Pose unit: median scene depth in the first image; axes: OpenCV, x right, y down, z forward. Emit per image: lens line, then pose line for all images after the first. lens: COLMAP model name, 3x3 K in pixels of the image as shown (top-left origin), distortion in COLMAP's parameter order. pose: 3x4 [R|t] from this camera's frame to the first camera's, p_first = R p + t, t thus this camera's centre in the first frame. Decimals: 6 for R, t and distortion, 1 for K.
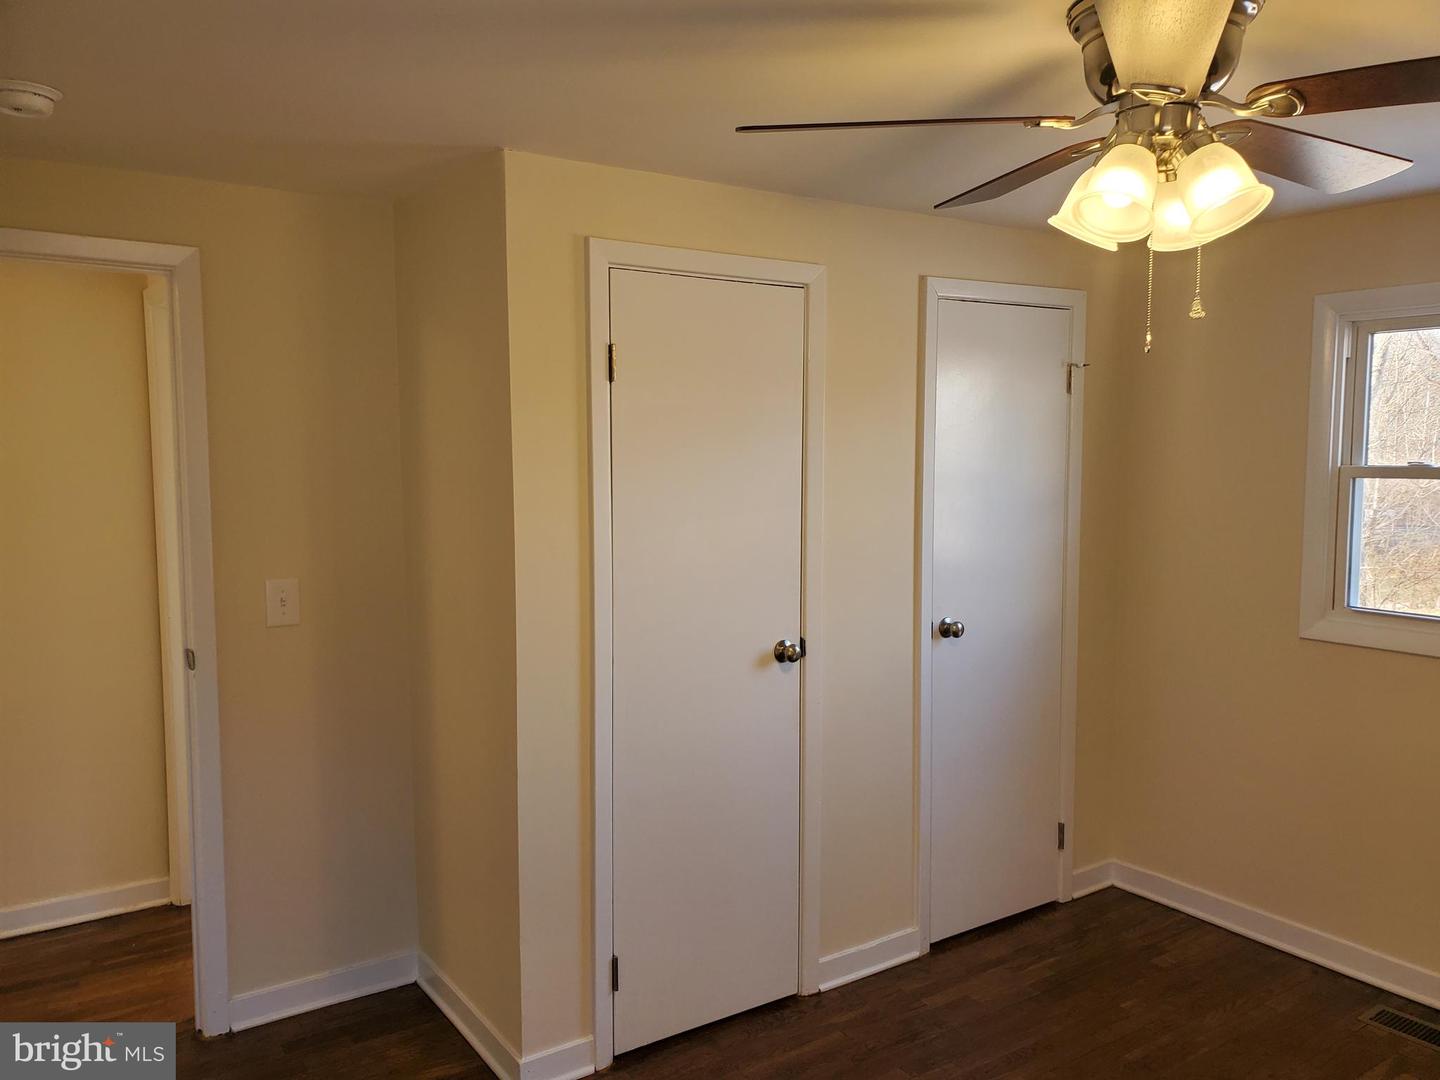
lens RADIAL K [[1108.9, 0, 718.5], [0, 1108.9, 577.6], [0, 0, 1]] dist [0.053964, 0.001929]
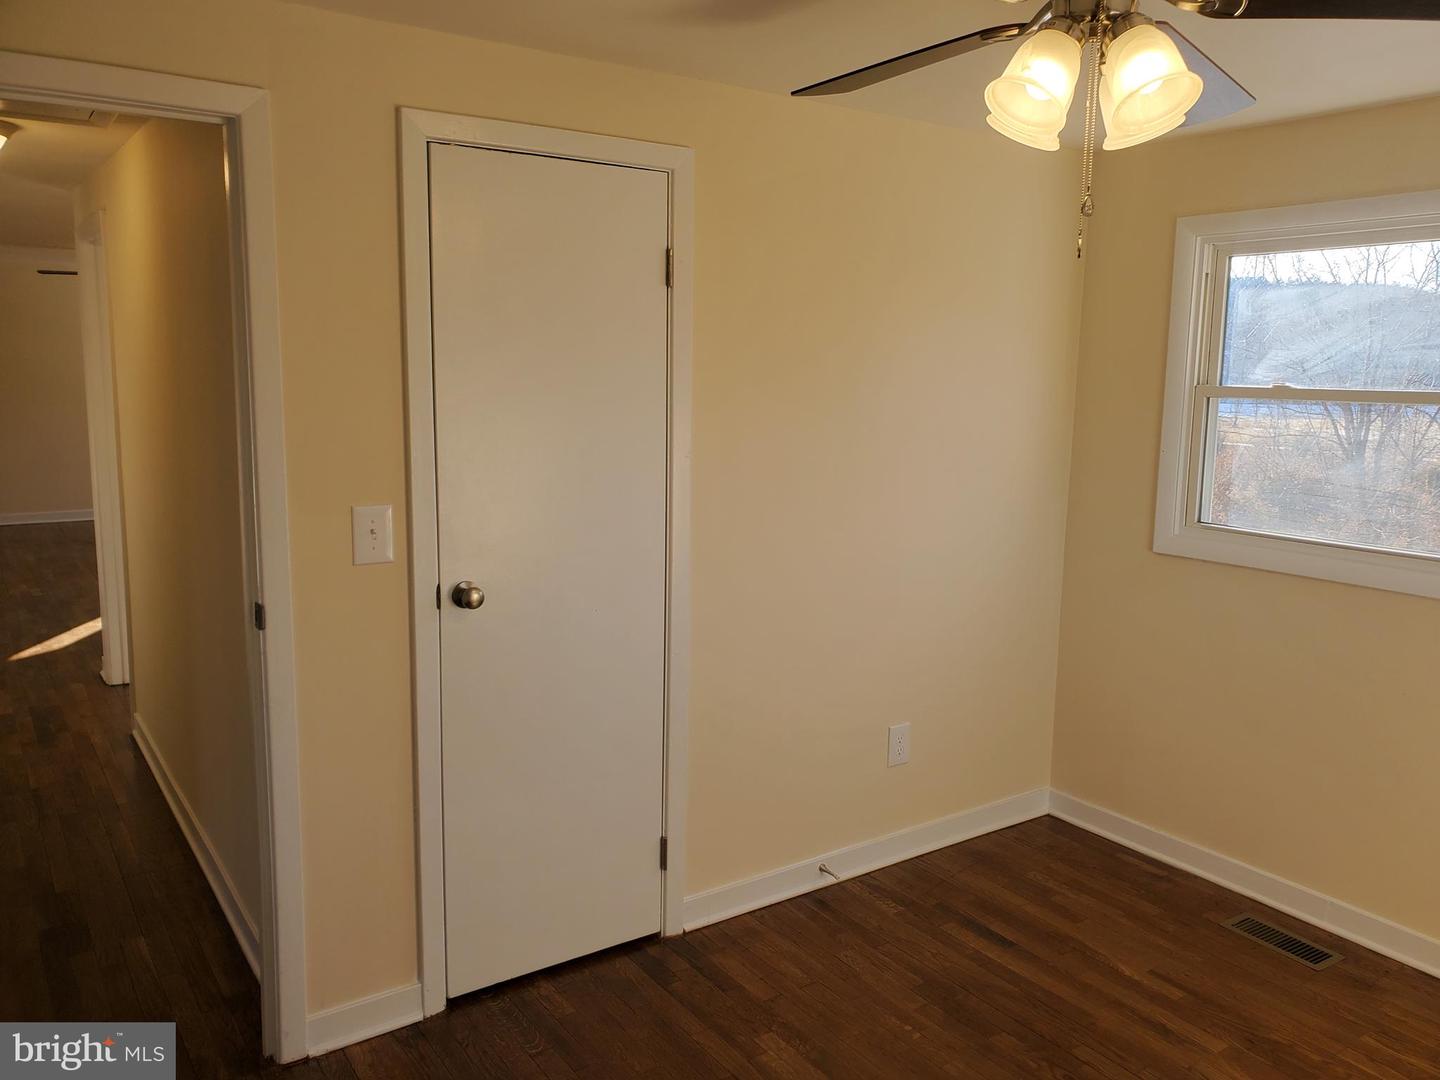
lens RADIAL K [[1122.5, 0, 720.0], [0, 1122.5, 540.0], [0, 0, 1]] dist [0.008379, 0.004656]
pose [[0.999684, 0.018784, 0.016721, 0.113474], [-0.019588, 0.998592, 0.049300, -0.009227], [-0.015771, -0.049612, 0.998644, 0.075716]]
